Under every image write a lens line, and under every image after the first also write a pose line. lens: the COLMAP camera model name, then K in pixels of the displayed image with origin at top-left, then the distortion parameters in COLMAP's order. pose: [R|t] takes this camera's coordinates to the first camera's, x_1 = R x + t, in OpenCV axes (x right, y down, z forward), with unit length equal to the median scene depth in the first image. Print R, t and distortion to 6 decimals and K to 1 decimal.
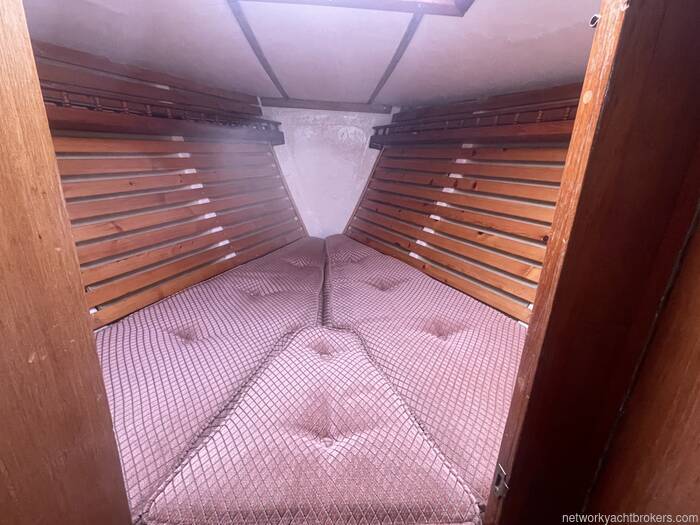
lens RADIAL K [[353.5, 0, 347.4], [0, 353.5, 273.2], [0, 0, 1]] dist [0.002442, 0.001238]
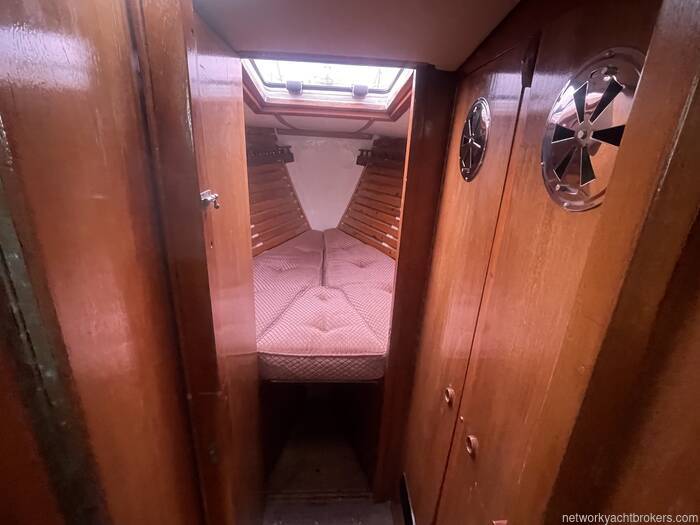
lens RADIAL K [[352.7, 0, 350.2], [0, 352.7, 277.5], [0, 0, 1]] dist [-0.013075, 0.000233]
pose [[0.999912, 0.003058, 0.012929, 0.031092], [-0.003653, 0.998923, 0.046262, 0.020541], [-0.012773, -0.046305, 0.998846, -0.517337]]
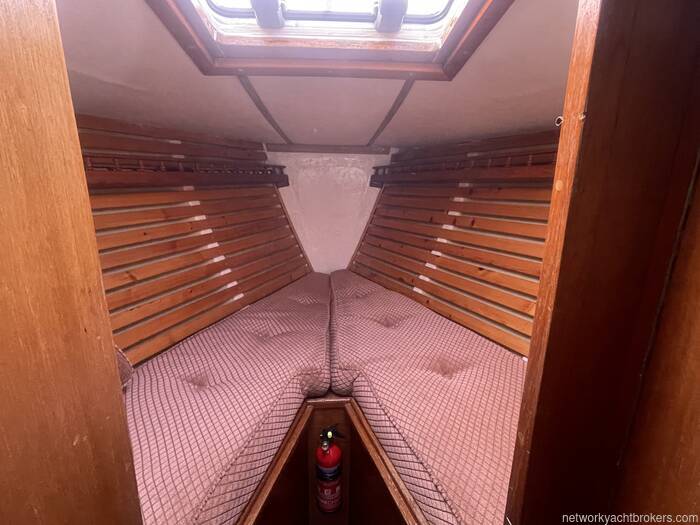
lens RADIAL K [[352.7, 0, 350.2], [0, 352.7, 277.5], [0, 0, 1]] dist [-0.013075, 0.000233]
pose [[0.999501, -0.031184, -0.004997, -0.000072], [0.030795, 0.997419, -0.064858, -0.030921], [0.007006, 0.064671, 0.997882, -0.024471]]
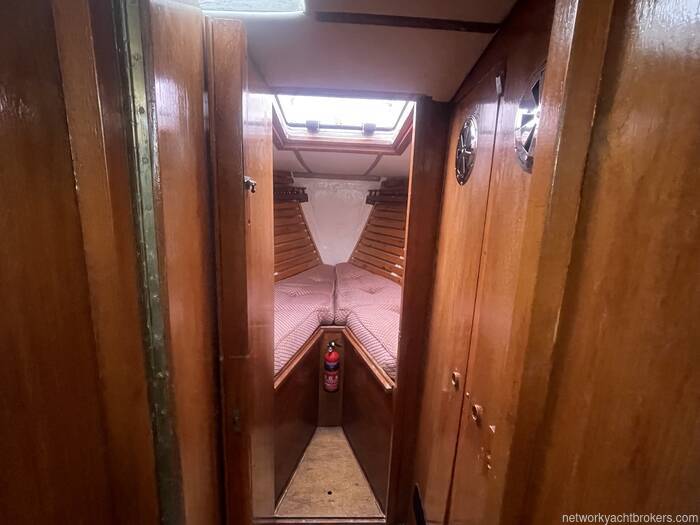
lens RADIAL K [[352.7, 0, 350.2], [0, 352.7, 277.5], [0, 0, 1]] dist [-0.013075, 0.000233]
pose [[0.999908, 0.000249, -0.013583, 0.024697], [-0.001582, 0.995169, -0.098162, 0.128973], [0.013493, 0.098175, 0.995078, -0.590770]]
